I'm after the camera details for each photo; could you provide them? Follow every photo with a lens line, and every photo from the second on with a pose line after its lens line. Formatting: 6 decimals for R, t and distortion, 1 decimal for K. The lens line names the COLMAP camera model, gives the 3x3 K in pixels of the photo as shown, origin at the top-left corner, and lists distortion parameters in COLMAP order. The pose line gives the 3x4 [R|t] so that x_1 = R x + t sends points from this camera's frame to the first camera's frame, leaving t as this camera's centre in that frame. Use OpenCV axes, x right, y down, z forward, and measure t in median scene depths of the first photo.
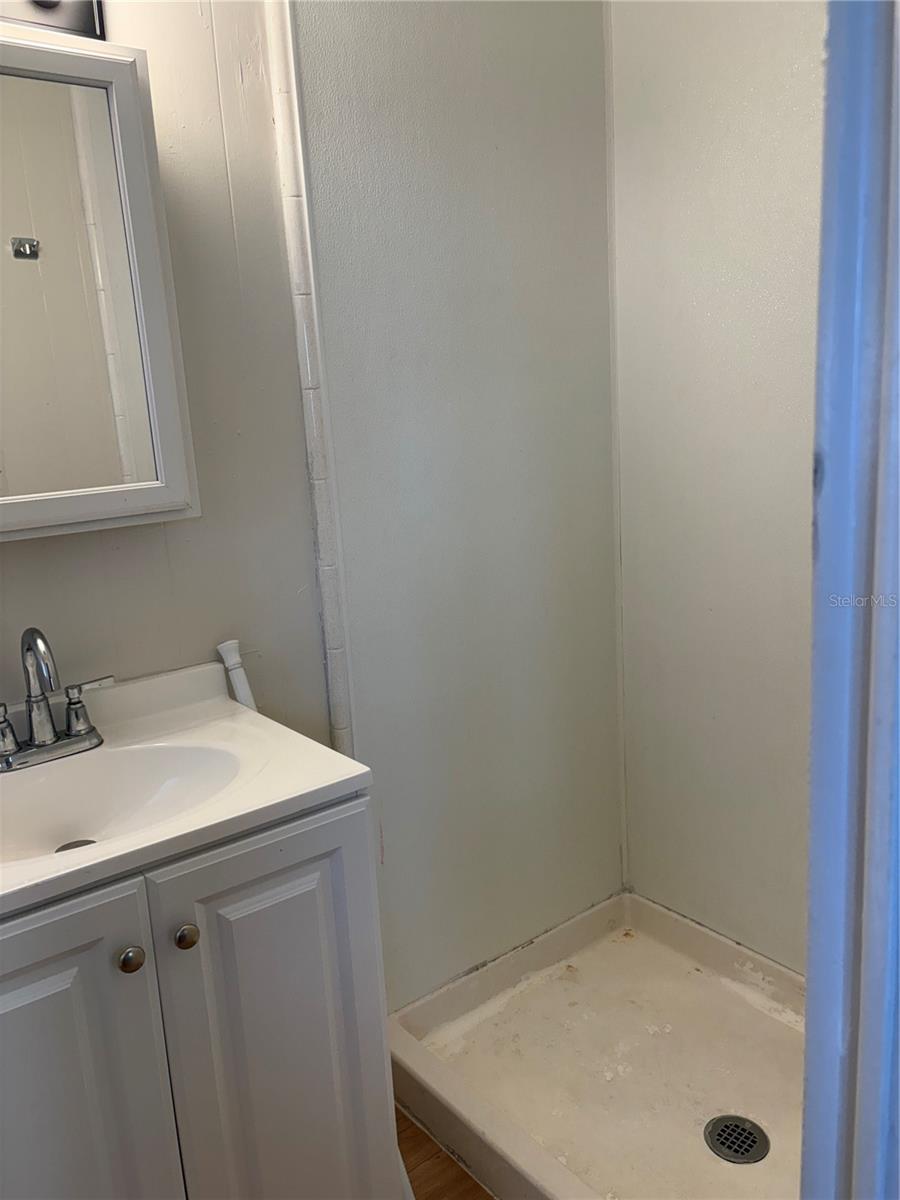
lens RADIAL K [[924.5, 0, 451.4], [0, 924.5, 600.5], [0, 0, 1]] dist [0.061447, -0.057561]
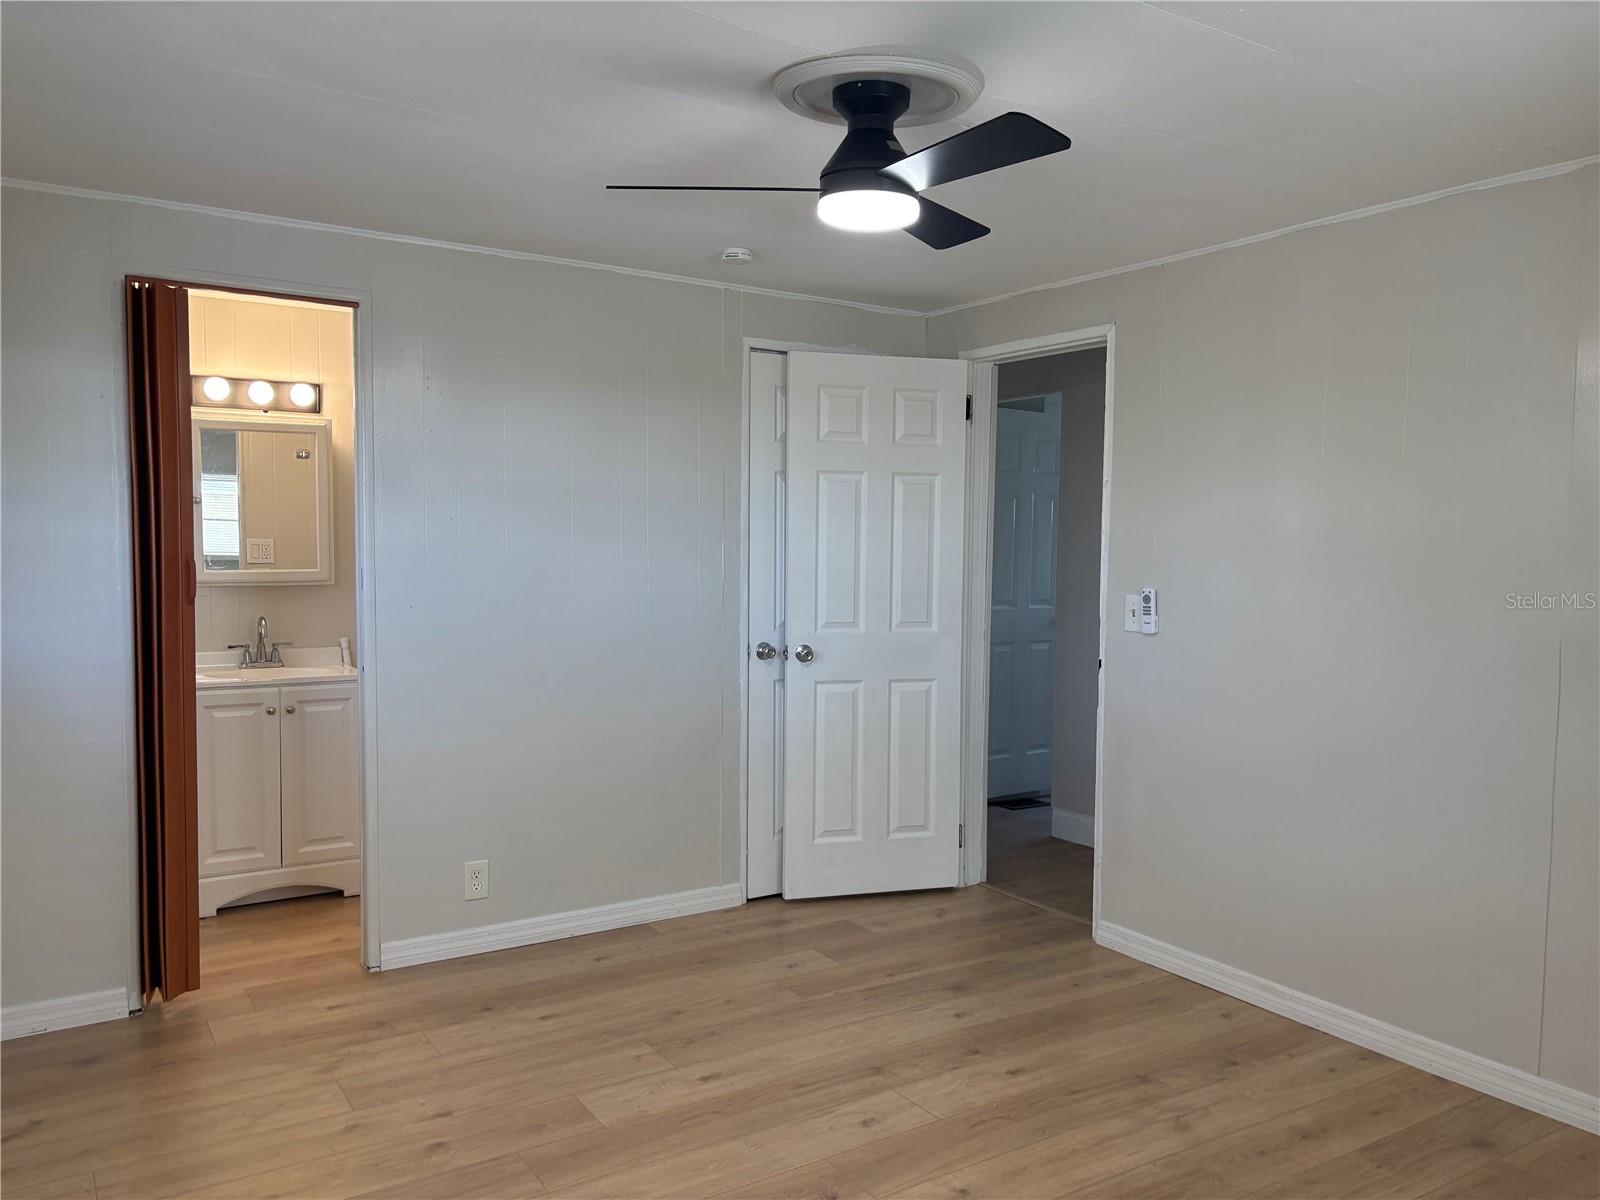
lens RADIAL K [[1232.7, 0, 808.0], [0, 1232.7, 613.2], [0, 0, 1]] dist [0.061447, -0.057561]
pose [[0.993411, 0.079444, -0.082605, 1.518753], [-0.089947, 0.987113, -0.132357, 0.371115], [0.071026, 0.138915, 0.987754, -2.633870]]
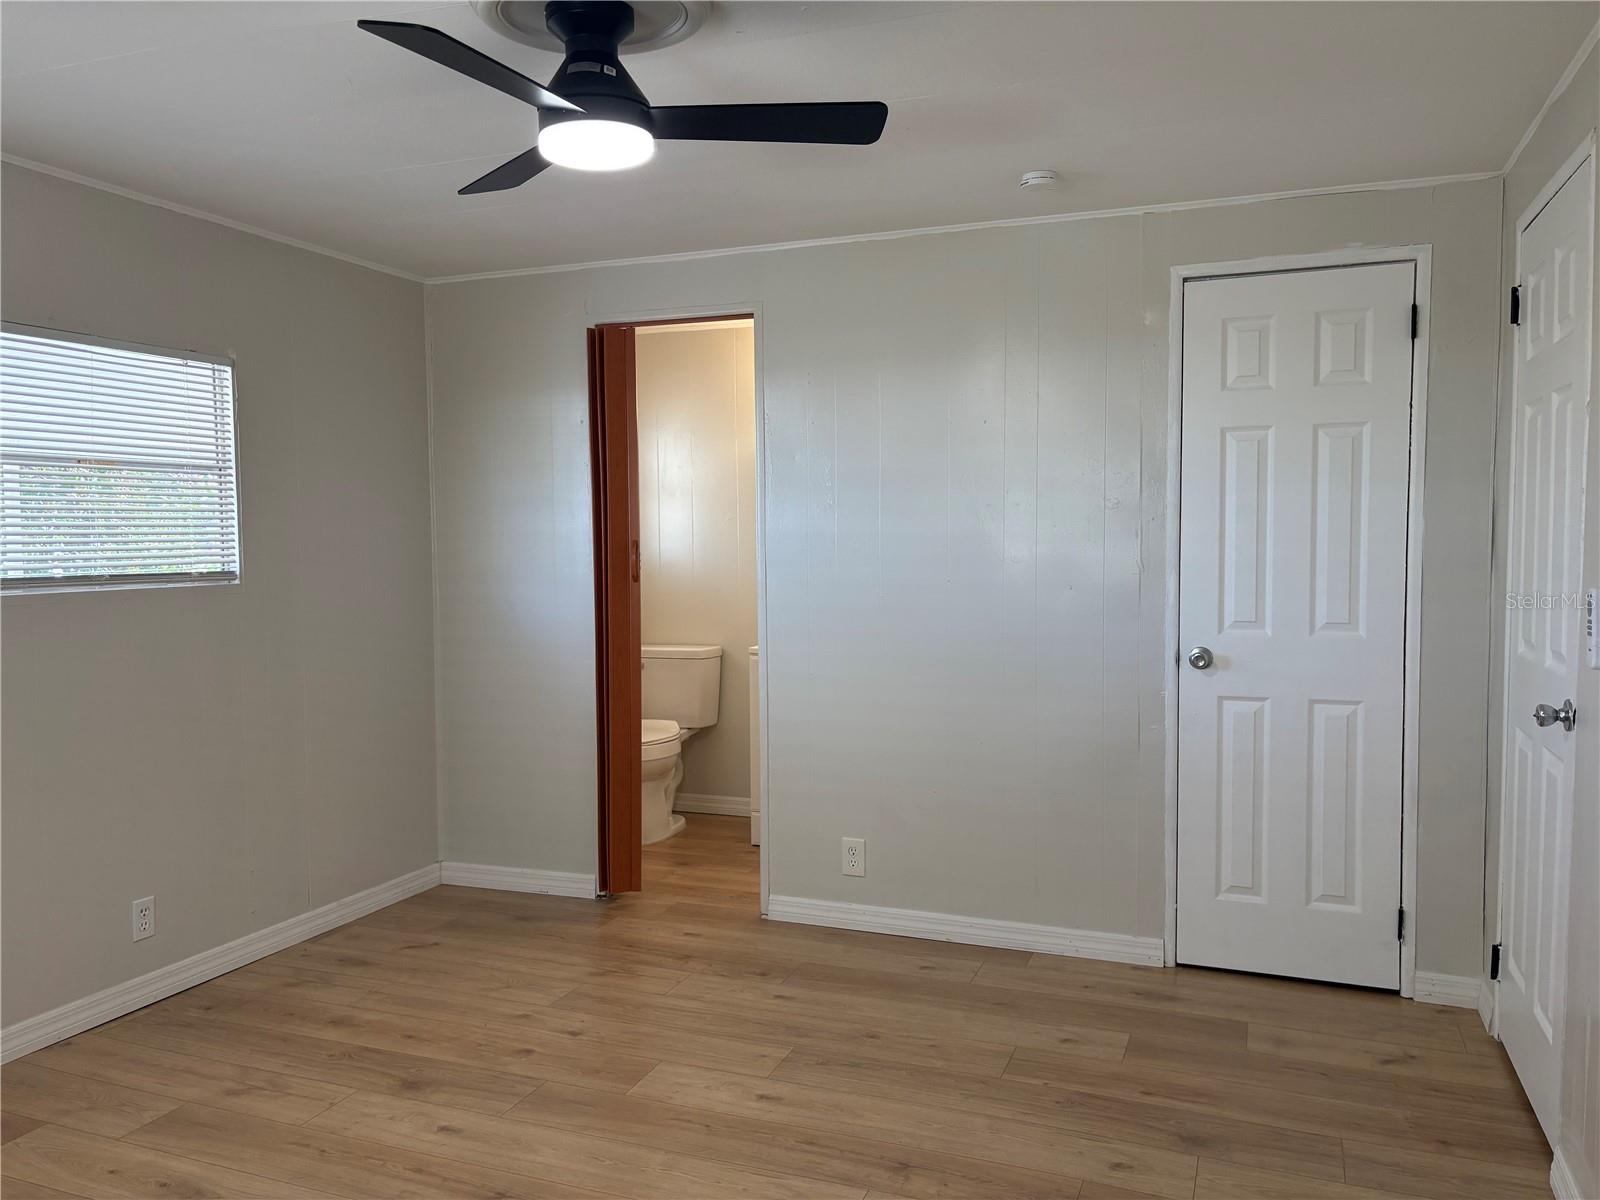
lens RADIAL K [[1232.7, 0, 797.0], [0, 1232.7, 611.0], [0, 0, 1]] dist [0.061447, -0.057561]
pose [[0.497946, 0.116429, -0.859357, 3.142525], [-0.193959, 0.980796, 0.020494, 0.020611], [0.845239, 0.156475, 0.510966, -1.309841]]
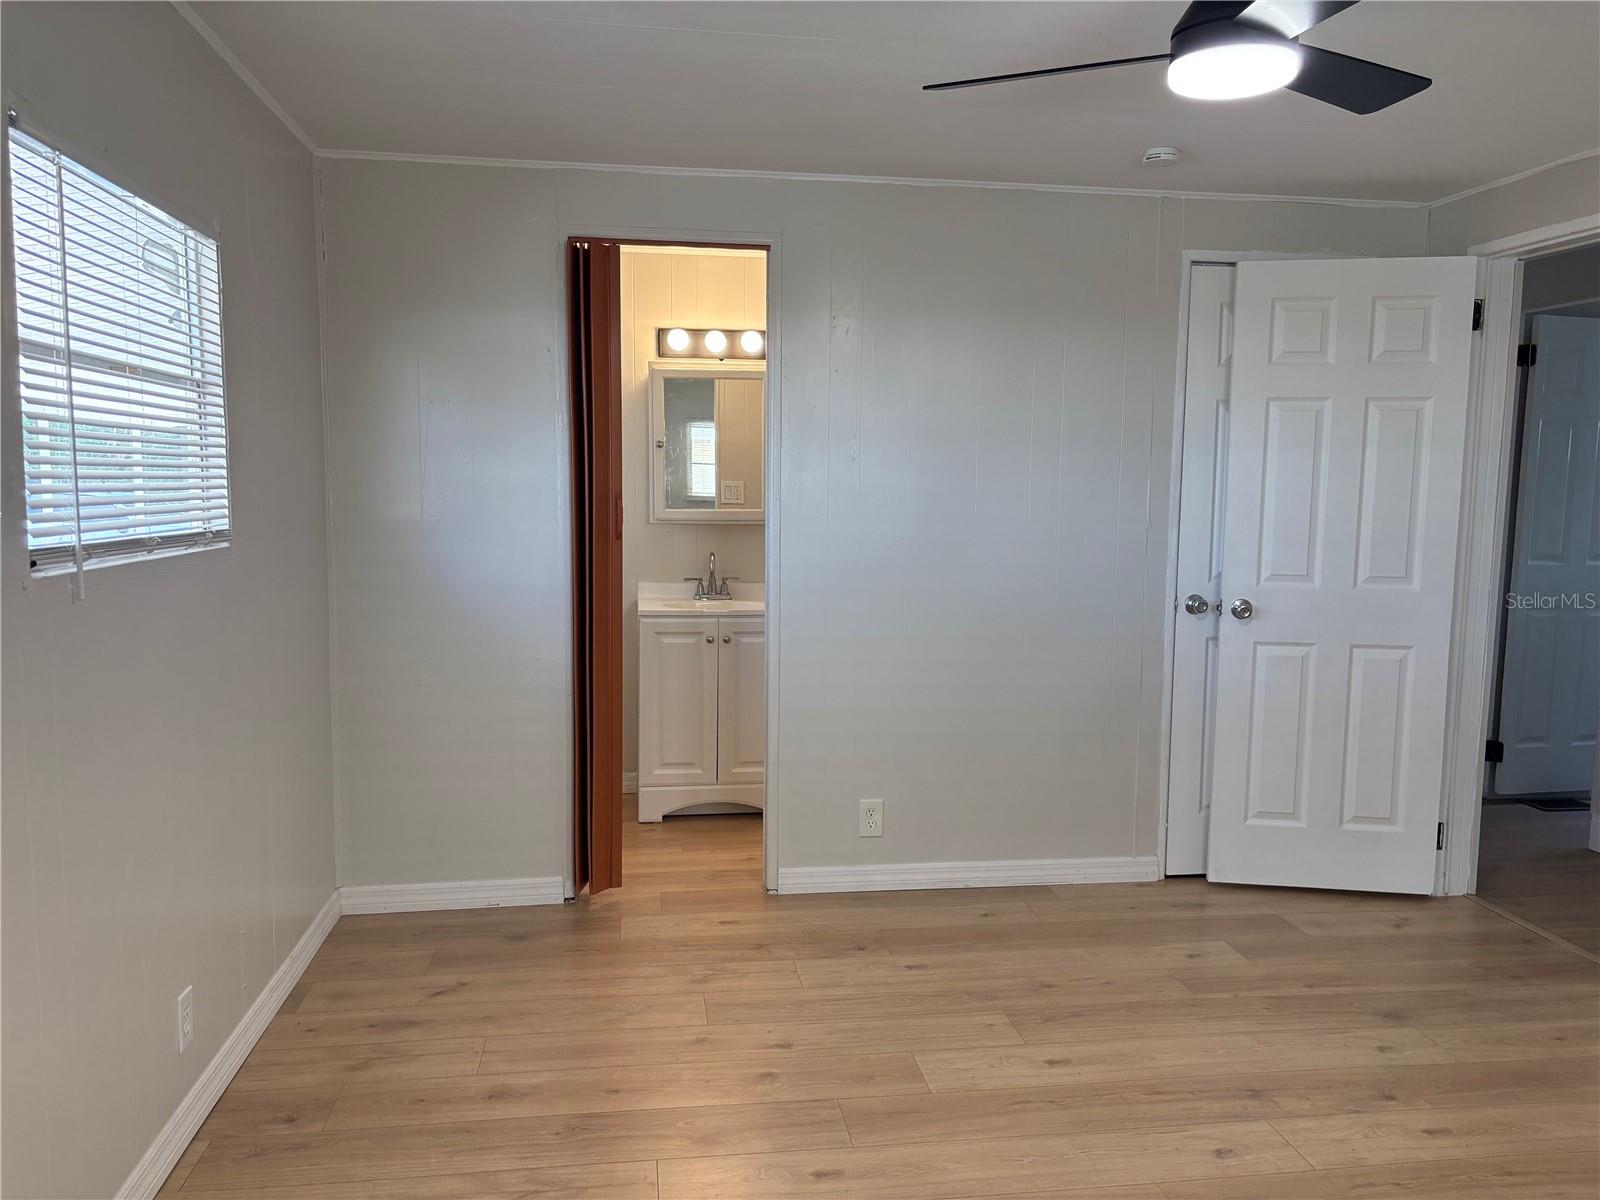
lens RADIAL K [[1232.7, 0, 803.2], [0, 1232.7, 610.5], [0, 0, 1]] dist [0.061447, -0.057561]
pose [[0.864708, 0.126051, -0.486201, 1.803133], [-0.163154, 0.985996, -0.034542, 0.308682], [0.475038, 0.109194, 0.873164, -2.374886]]
